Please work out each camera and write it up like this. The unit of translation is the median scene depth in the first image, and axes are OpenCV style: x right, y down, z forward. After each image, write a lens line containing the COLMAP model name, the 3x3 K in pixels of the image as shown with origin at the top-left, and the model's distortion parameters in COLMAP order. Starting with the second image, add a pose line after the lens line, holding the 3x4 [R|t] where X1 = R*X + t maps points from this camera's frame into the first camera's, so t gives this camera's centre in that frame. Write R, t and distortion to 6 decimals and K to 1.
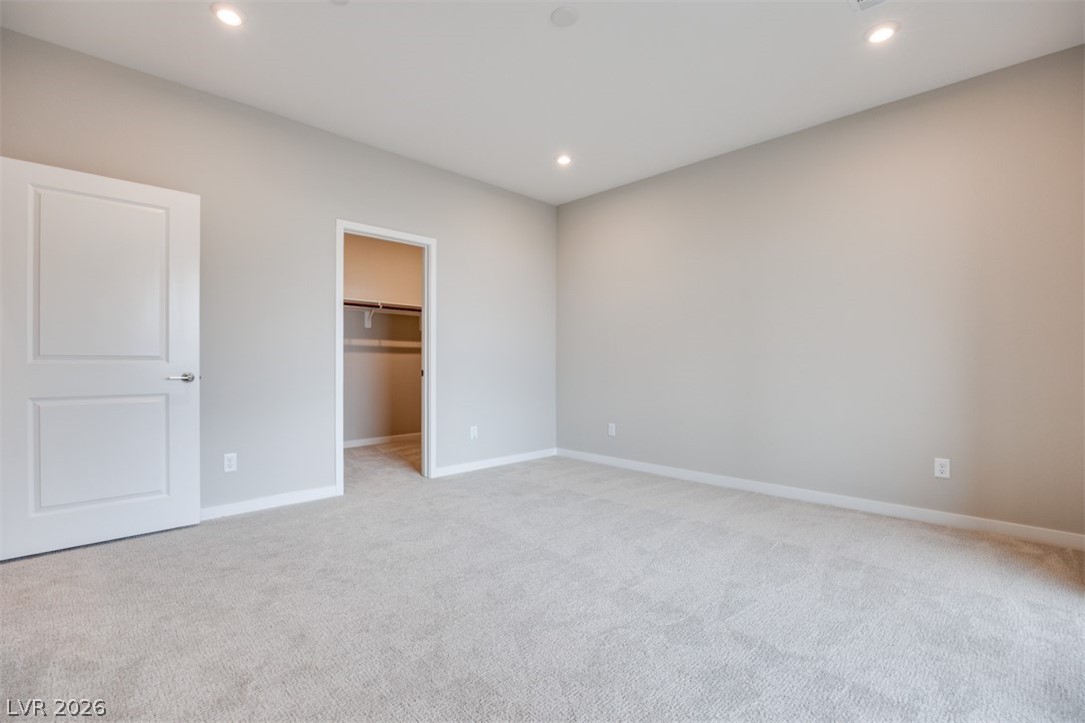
lens RADIAL K [[469.4, 0, 547.7], [0, 469.4, 363.6], [0, 0, 1]] dist [-0.002657, -0.000225]
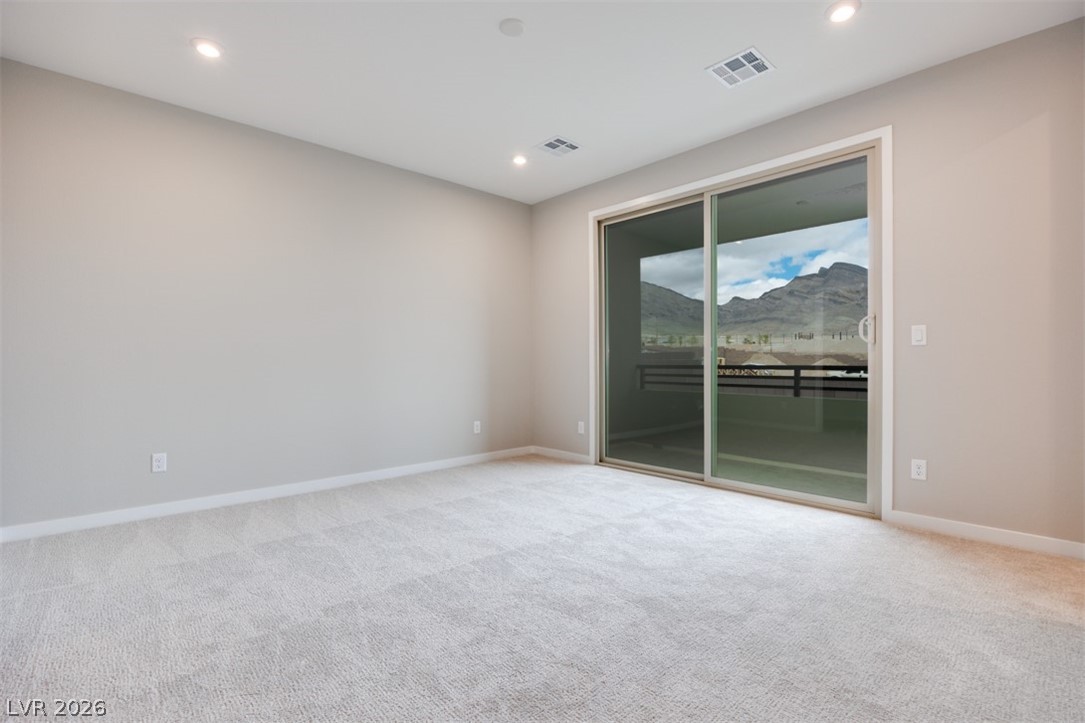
lens RADIAL K [[469.4, 0, 547.7], [0, 469.4, 363.6], [0, 0, 1]] dist [-0.002657, -0.000225]
pose [[0.081693, -0.001659, 0.996656, -0.957317], [0.003201, 0.999994, 0.001402, 0.004917], [-0.996652, 0.003076, 0.081698, 0.813929]]
